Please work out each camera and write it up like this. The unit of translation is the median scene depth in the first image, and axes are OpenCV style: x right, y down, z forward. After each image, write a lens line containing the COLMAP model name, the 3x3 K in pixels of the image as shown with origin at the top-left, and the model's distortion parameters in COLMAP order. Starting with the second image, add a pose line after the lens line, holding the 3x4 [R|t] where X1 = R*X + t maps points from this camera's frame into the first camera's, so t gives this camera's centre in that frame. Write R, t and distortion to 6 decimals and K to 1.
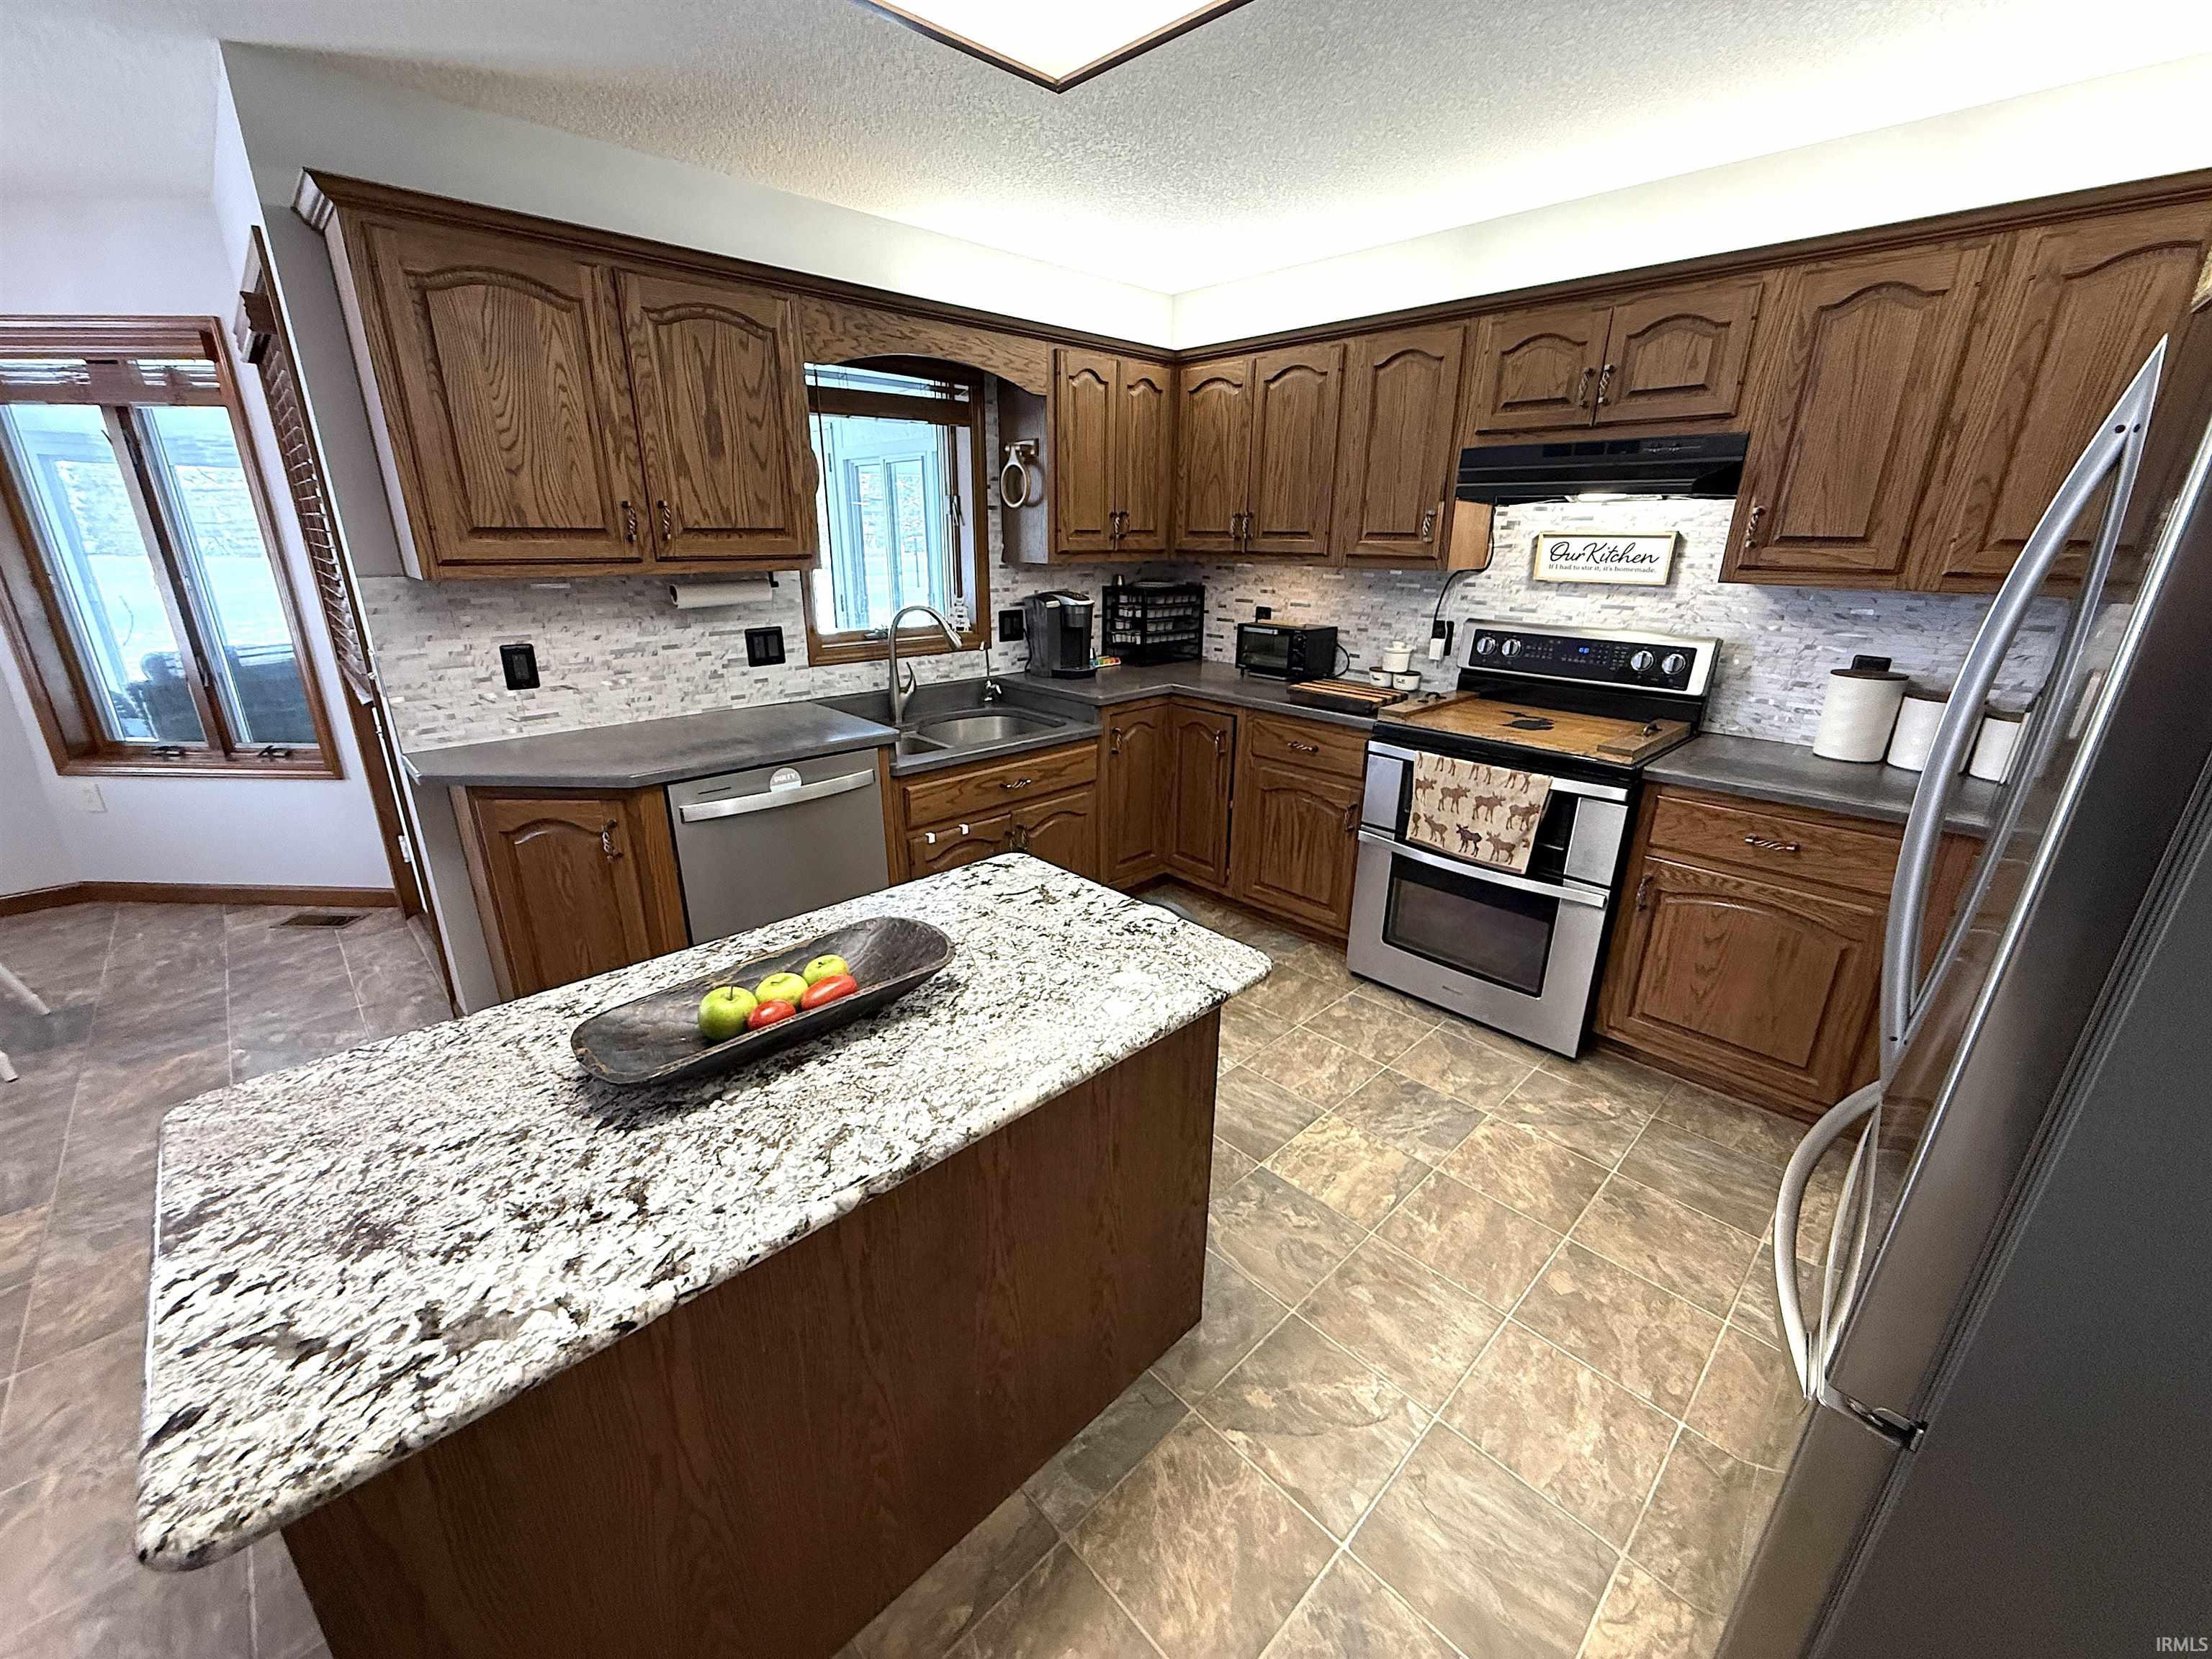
lens RADIAL K [[882.3, 0, 1106.0], [0, 882.3, 829.5], [0, 0, 1]] dist [-0.001675, -0.000449]
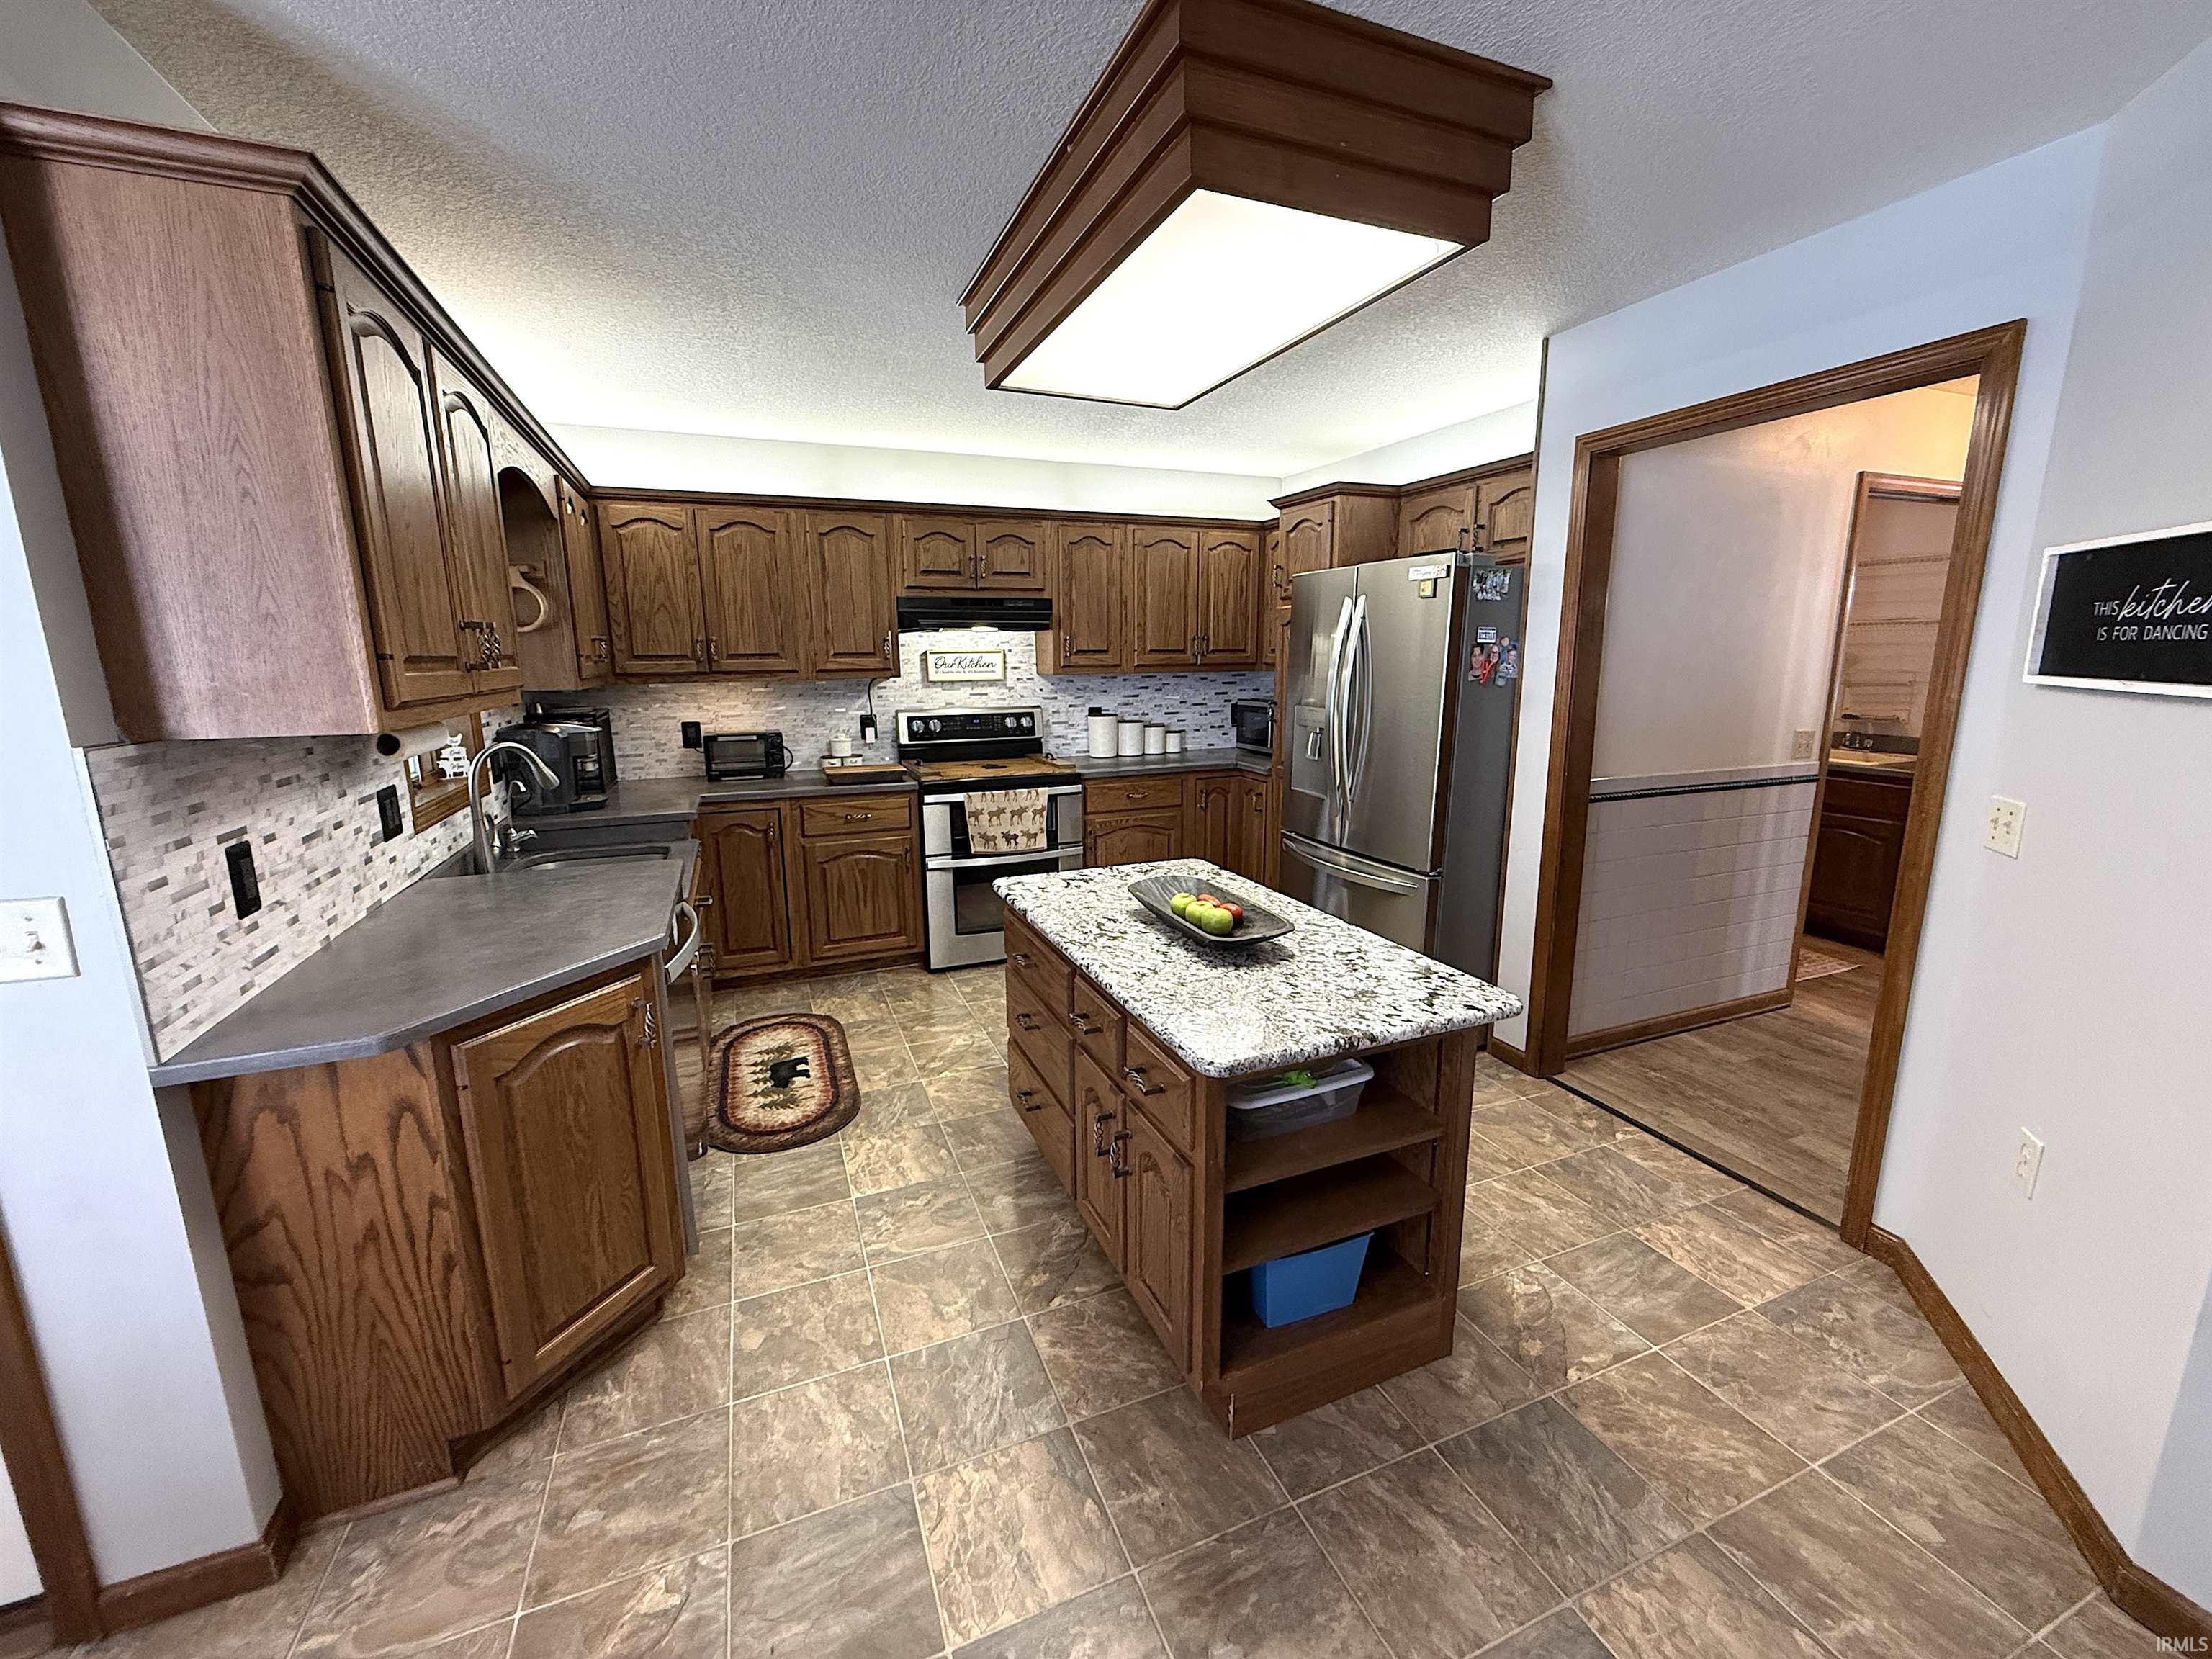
lens RADIAL K [[878.5, 0, 1106.9], [0, 878.5, 822.1], [0, 0, 1]] dist [0.000899, -0.000442]
pose [[0.369049, -0.189089, 0.909972, -1.002545], [0.313503, 0.947030, 0.069645, -0.077973], [-0.874939, 0.259577, 0.408780, 0.220262]]
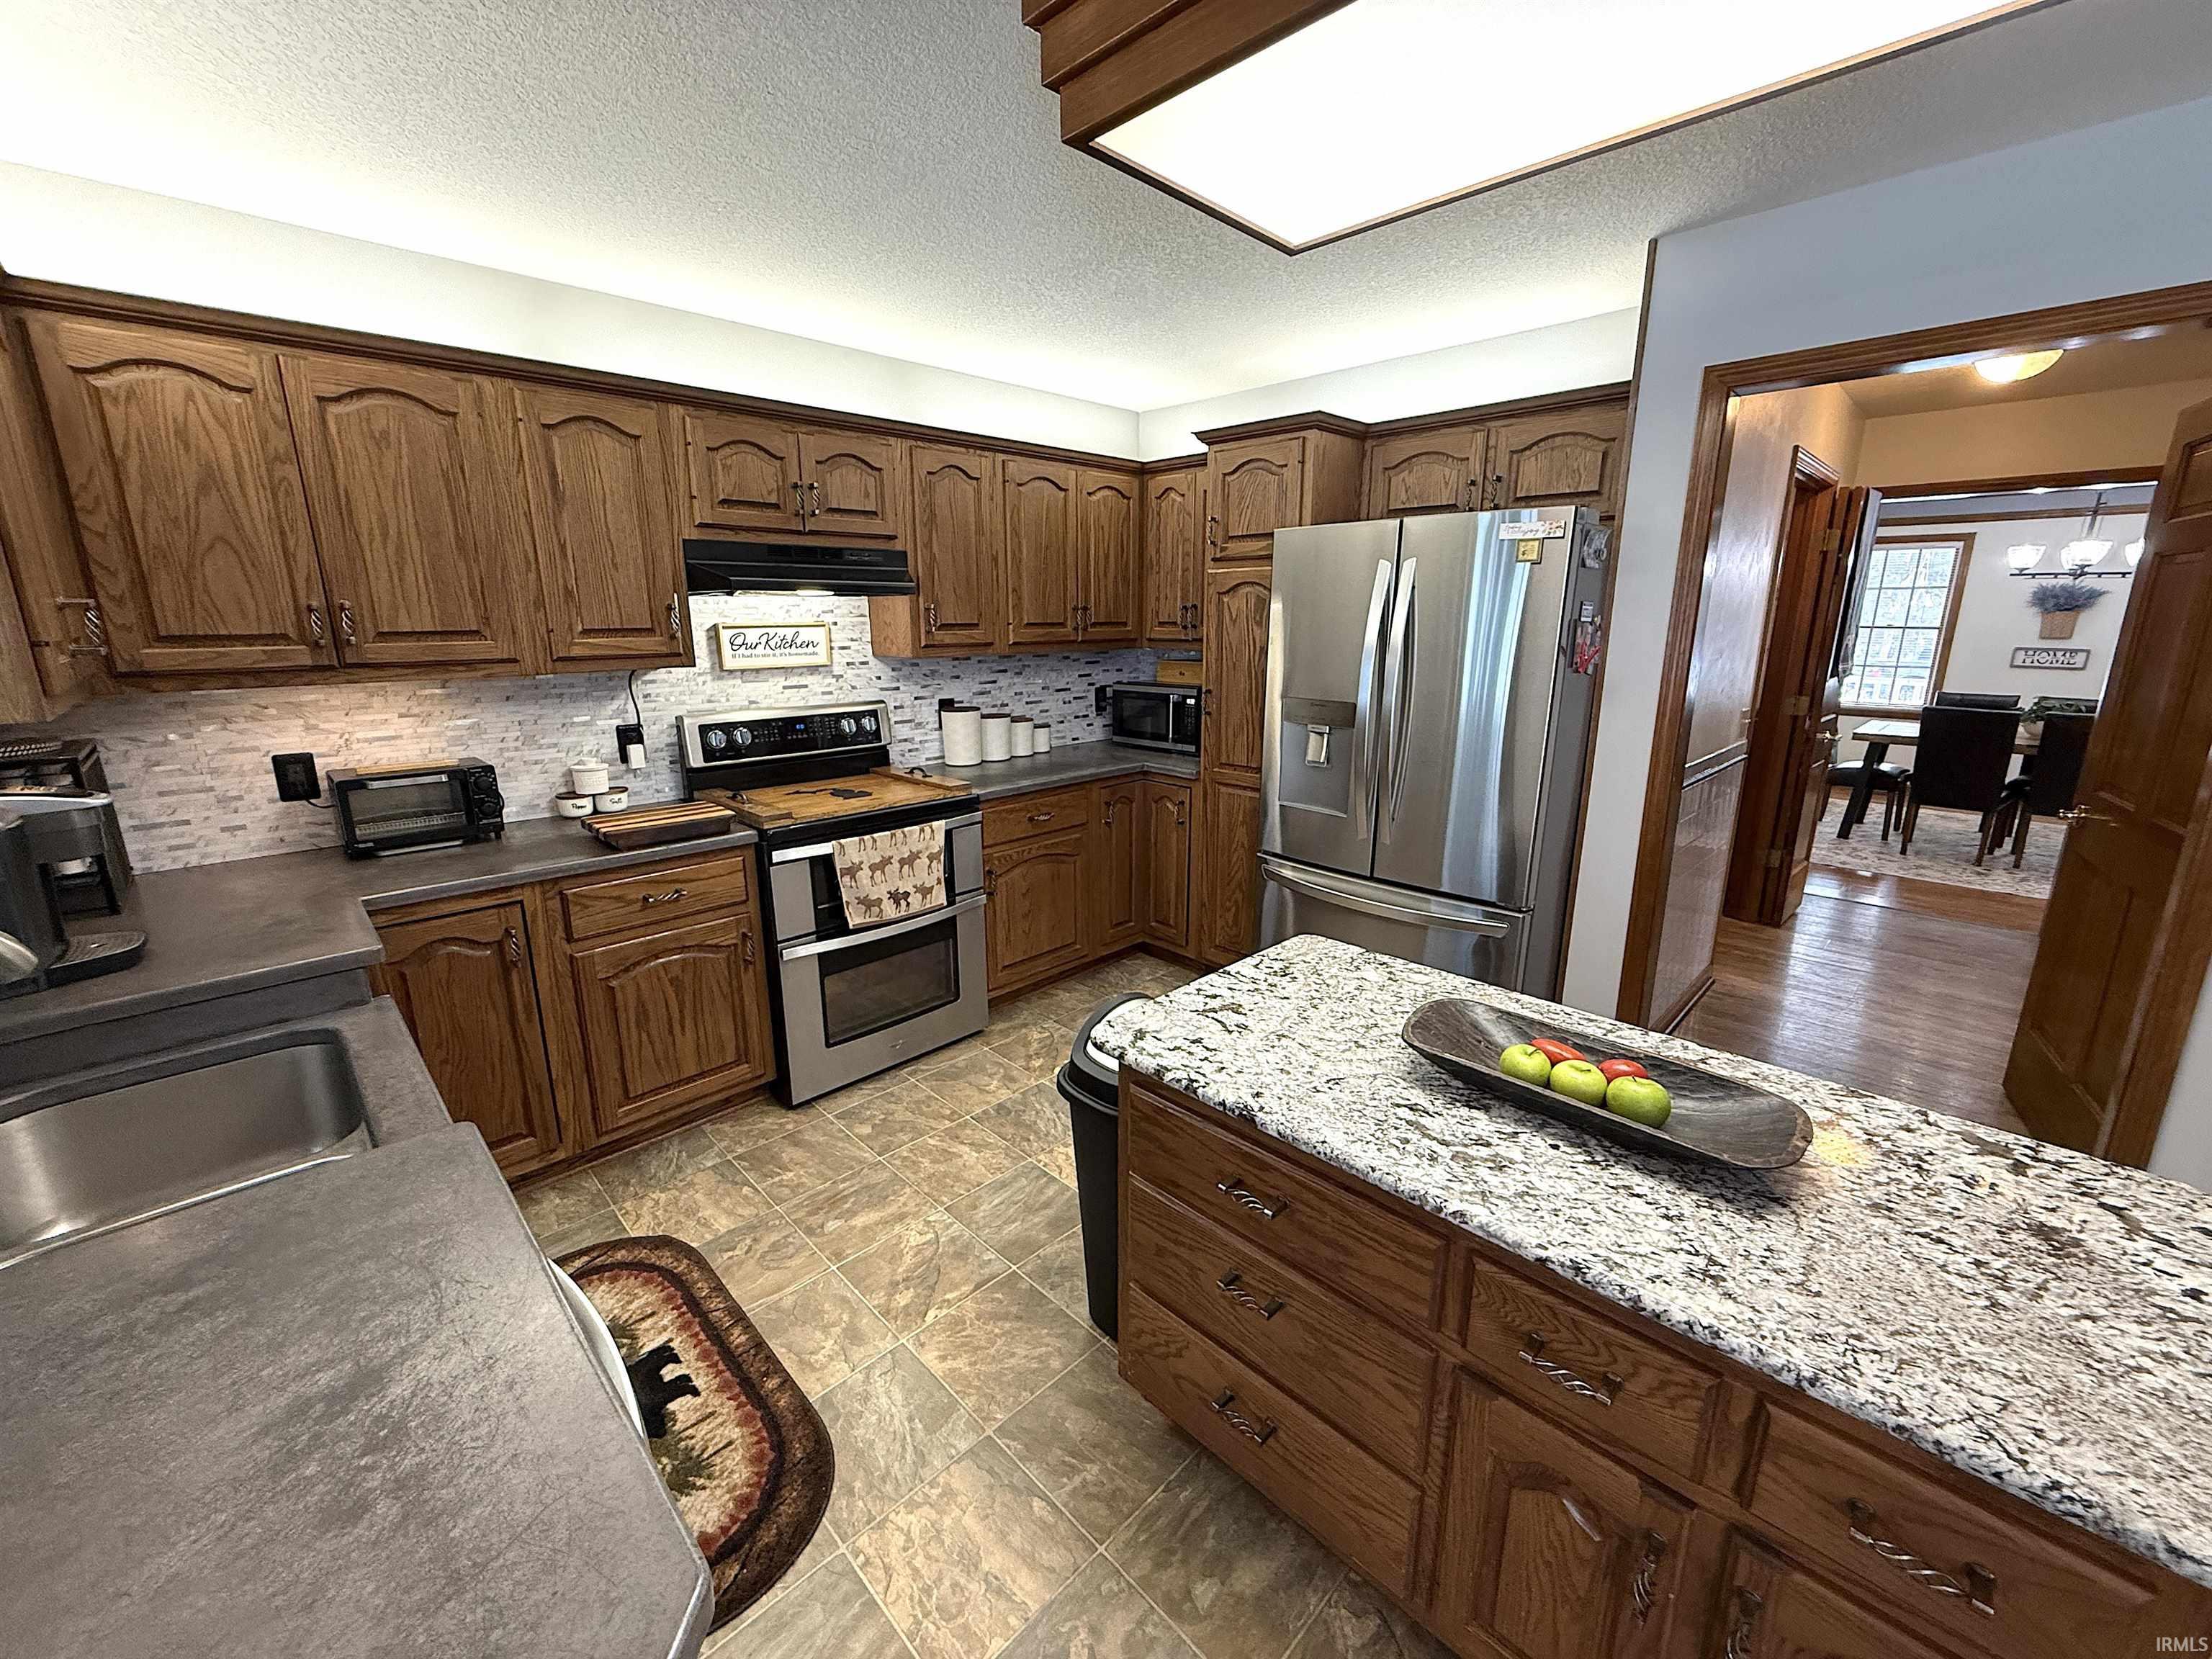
lens RADIAL K [[878.5, 0, 1106.9], [0, 878.5, 822.1], [0, 0, 1]] dist [0.000899, -0.000442]
pose [[-0.011614, -0.240877, 0.970486, -0.661158], [0.327501, 0.916103, 0.231298, -0.260043], [-0.944779, 0.320522, 0.068248, 0.700279]]
